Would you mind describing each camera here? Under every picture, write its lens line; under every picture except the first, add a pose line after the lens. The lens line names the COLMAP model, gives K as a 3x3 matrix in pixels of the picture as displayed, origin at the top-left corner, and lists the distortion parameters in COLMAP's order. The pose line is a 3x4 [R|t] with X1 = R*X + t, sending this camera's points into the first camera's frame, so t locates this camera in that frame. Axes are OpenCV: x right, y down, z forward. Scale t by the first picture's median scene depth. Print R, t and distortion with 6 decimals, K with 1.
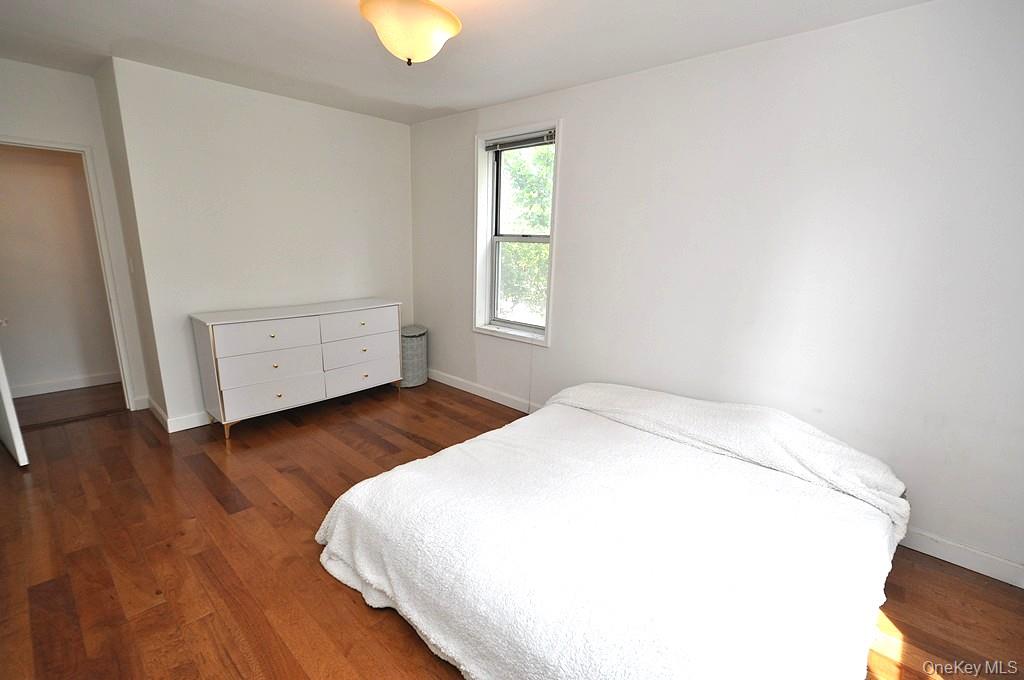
lens RADIAL K [[465.8, 0, 509.6], [0, 465.8, 354.1], [0, 0, 1]] dist [0.007798, -0.000673]
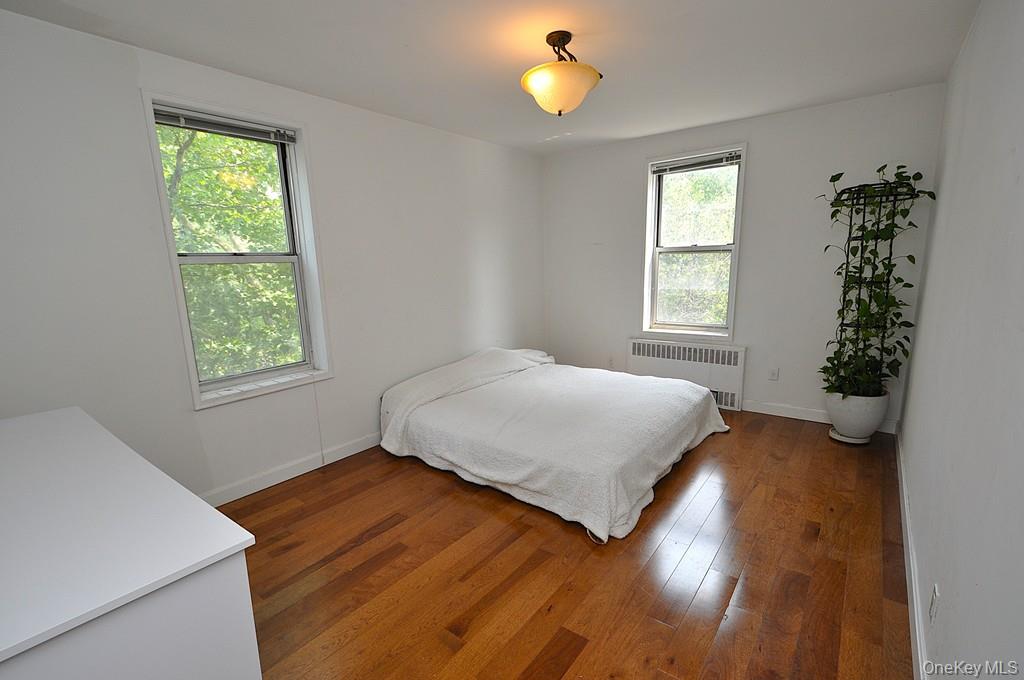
lens RADIAL K [[465.8, 0, 509.6], [0, 465.8, 354.1], [0, 0, 1]] dist [0.007798, -0.000673]
pose [[-0.087563, -0.222571, 0.970976, -1.386814], [0.265690, 0.934193, 0.238099, -0.311460], [-0.960074, 0.278828, -0.022666, 1.183424]]
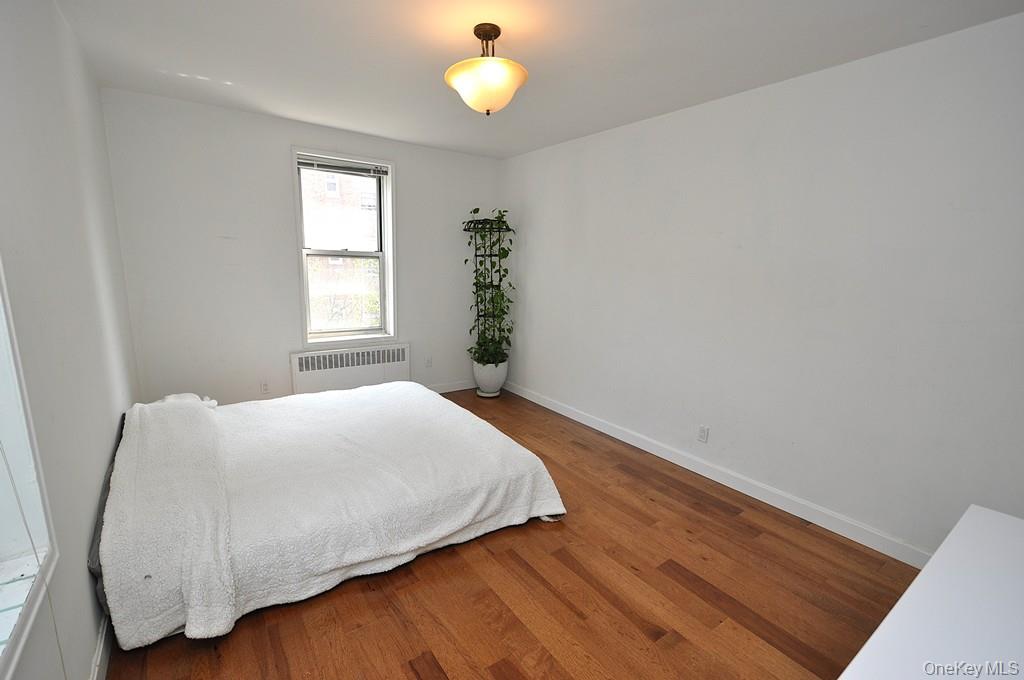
lens RADIAL K [[452.4, 0, 511.9], [0, 452.4, 353.7], [0, 0, 1]] dist [0.021425, -0.016555]
pose [[-0.977892, -0.097795, 0.184835, -0.483185], [-0.008913, 0.902594, 0.430401, -0.502253], [-0.208922, 0.419238, -0.883511, 2.004088]]
